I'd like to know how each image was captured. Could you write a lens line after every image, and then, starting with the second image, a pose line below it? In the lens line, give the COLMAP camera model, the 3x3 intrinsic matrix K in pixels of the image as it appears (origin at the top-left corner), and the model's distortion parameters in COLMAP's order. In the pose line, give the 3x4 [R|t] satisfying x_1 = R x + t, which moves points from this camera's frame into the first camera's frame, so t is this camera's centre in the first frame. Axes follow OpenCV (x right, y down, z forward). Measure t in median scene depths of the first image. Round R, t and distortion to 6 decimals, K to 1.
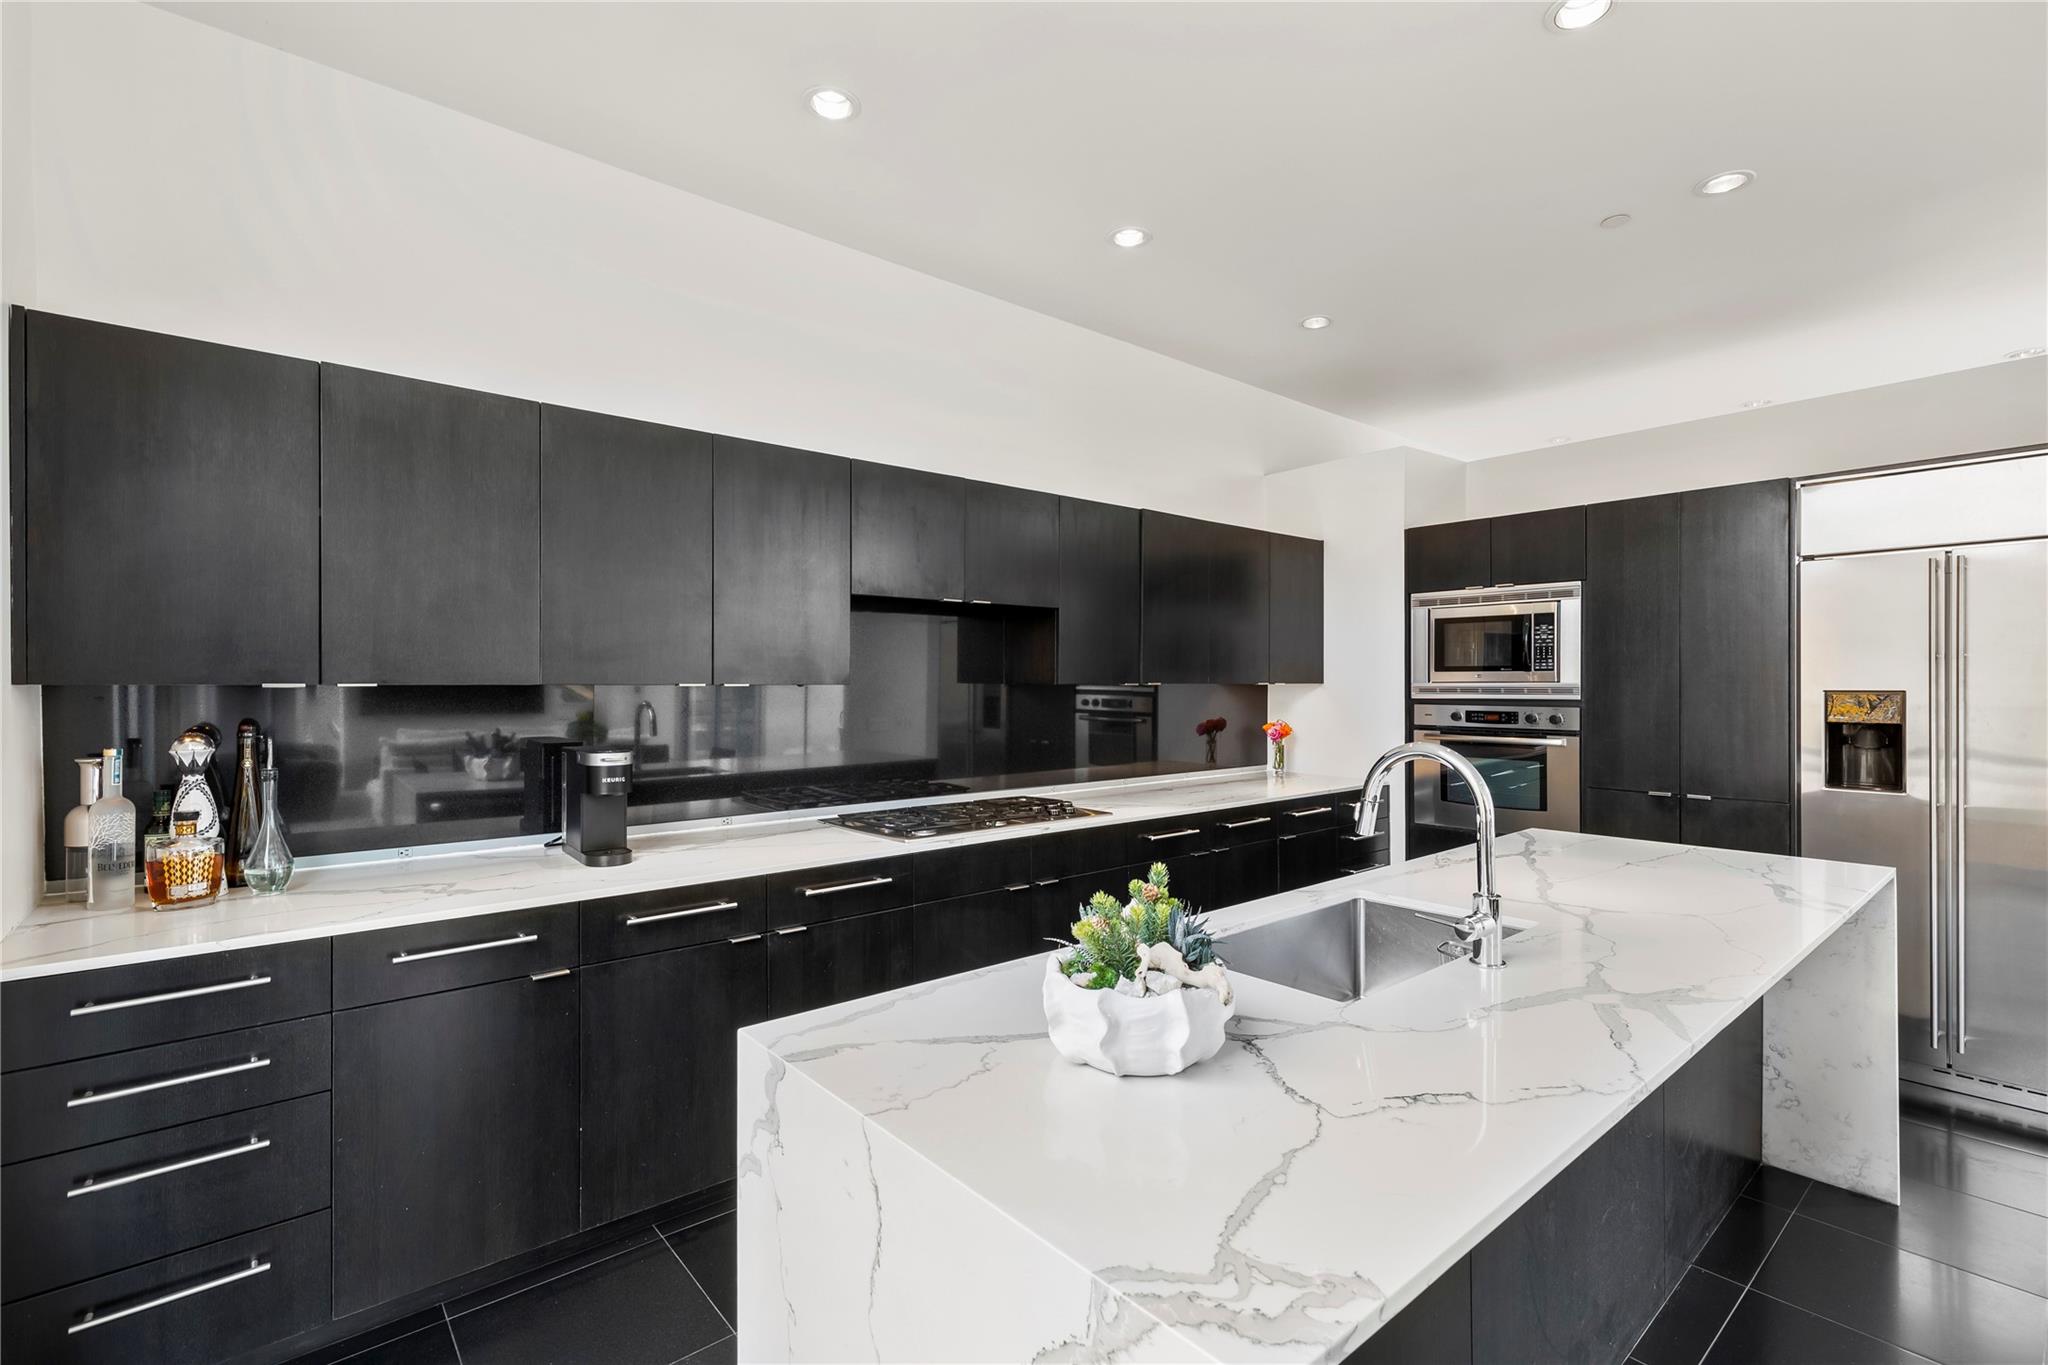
lens RADIAL K [[925.5, 0, 1023.6], [0, 925.5, 691.4], [0, 0, 1]] dist [0.000467, 0.000234]
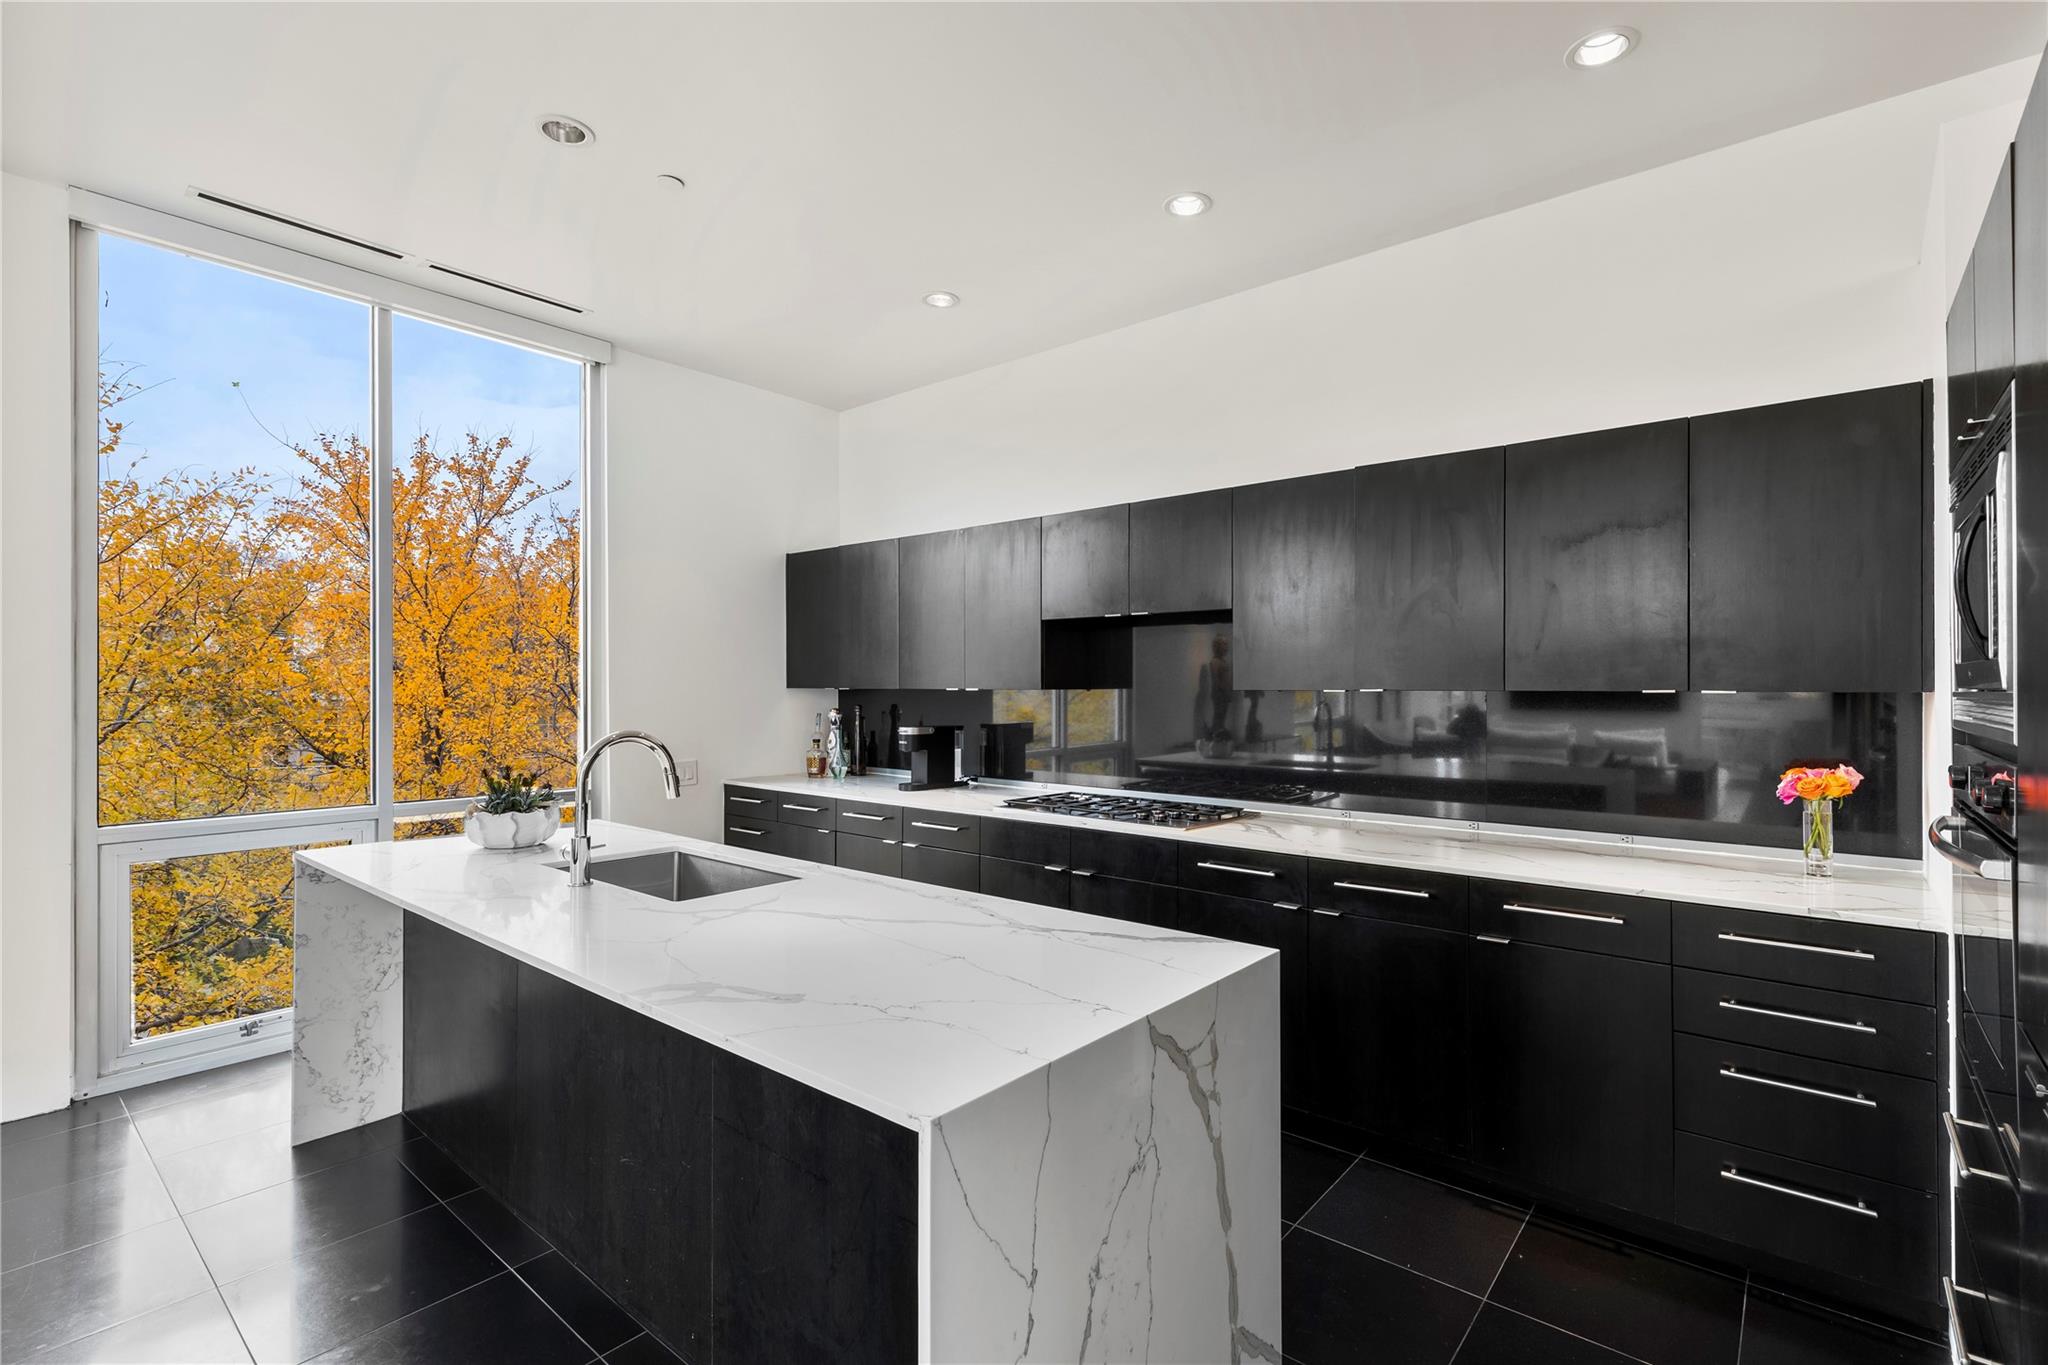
lens RADIAL K [[936.9, 0, 1027.5], [0, 936.9, 677.5], [0, 0, 1]] dist [0.000140, 0.000398]
pose [[0.170114, -0.002502, -0.985421, 1.061756], [-0.004612, 0.999984, -0.003335, -0.018871], [0.985414, 0.005112, 0.170100, 0.723758]]
